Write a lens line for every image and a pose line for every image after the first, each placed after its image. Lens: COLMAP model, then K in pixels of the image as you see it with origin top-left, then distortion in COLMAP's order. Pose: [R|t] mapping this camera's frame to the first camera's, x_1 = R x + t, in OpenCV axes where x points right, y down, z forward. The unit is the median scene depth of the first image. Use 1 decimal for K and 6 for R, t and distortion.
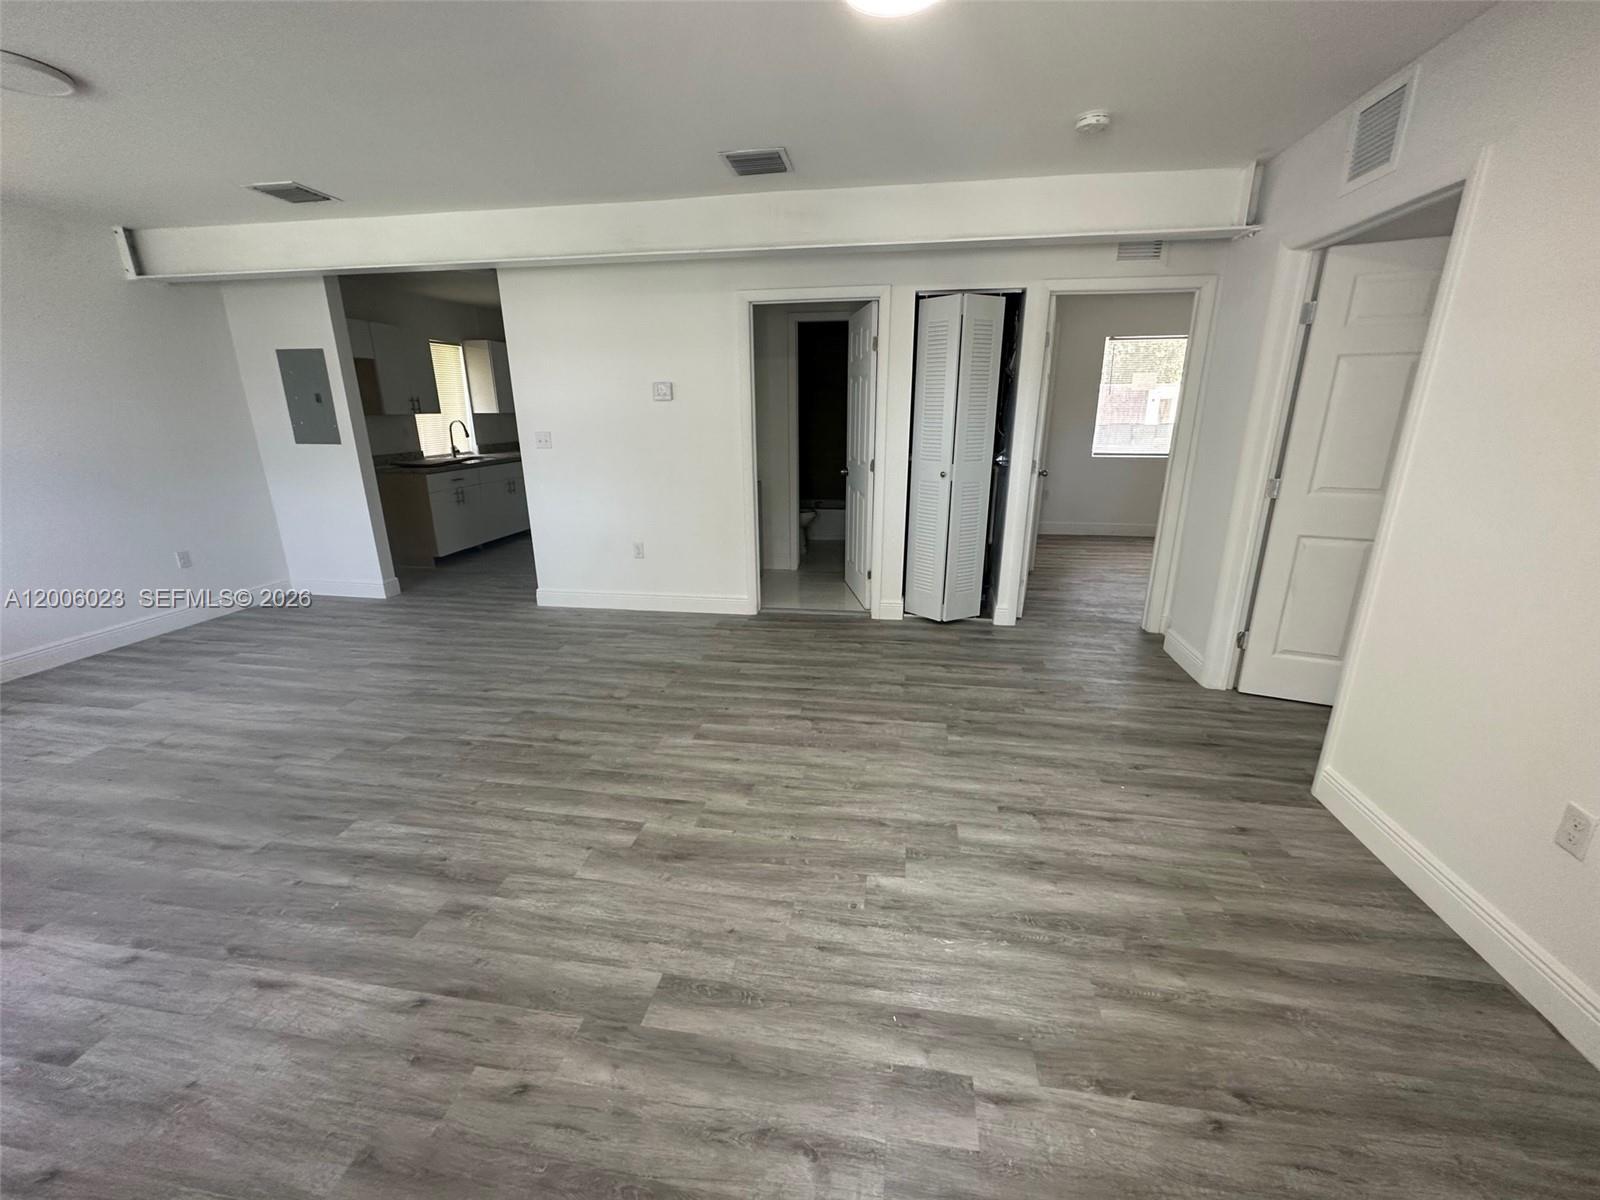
lens RADIAL K [[640.8, 0, 803.5], [0, 640.8, 598.8], [0, 0, 1]] dist [-0.000701, 0.000343]
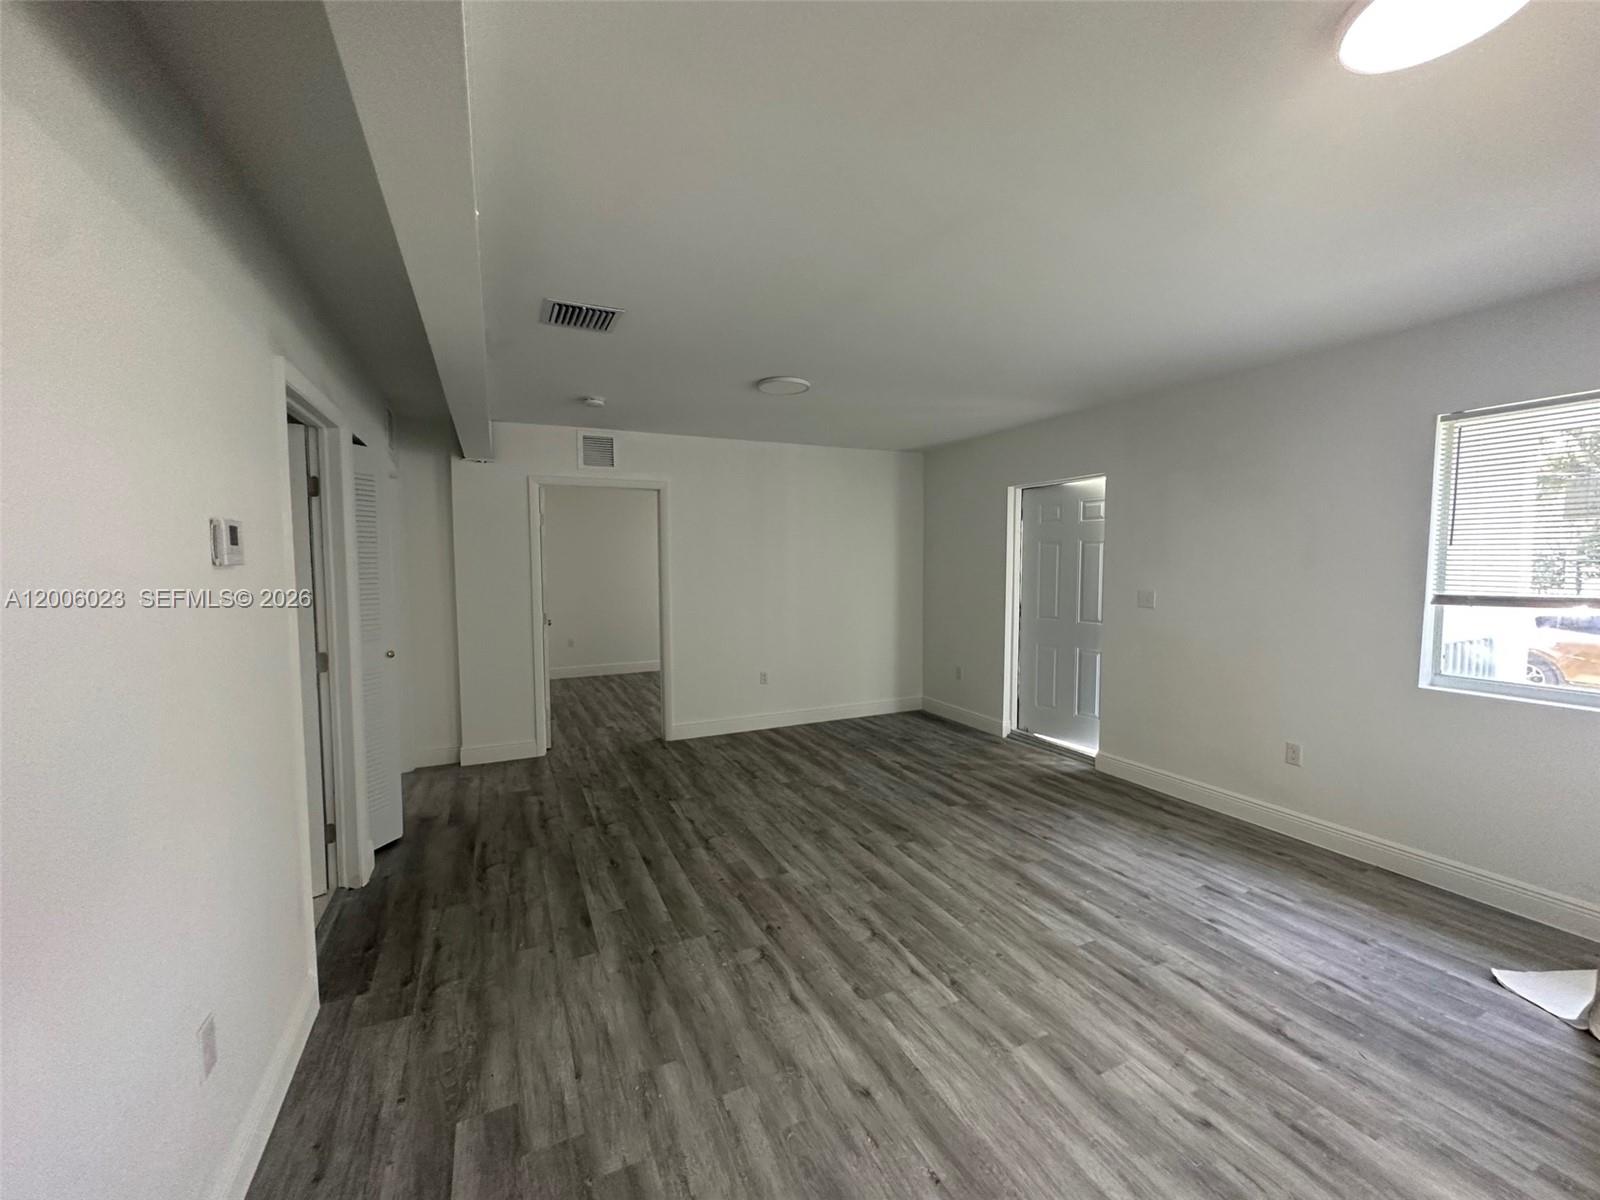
lens RADIAL K [[640.8, 0, 794.5], [0, 640.8, 602.0], [0, 0, 1]] dist [-0.000701, 0.000343]
pose [[-0.558105, -0.042974, 0.828656, -1.202792], [0.246187, 0.945115, 0.214823, -0.497273], [-0.792408, 0.323898, -0.516894, 1.621308]]
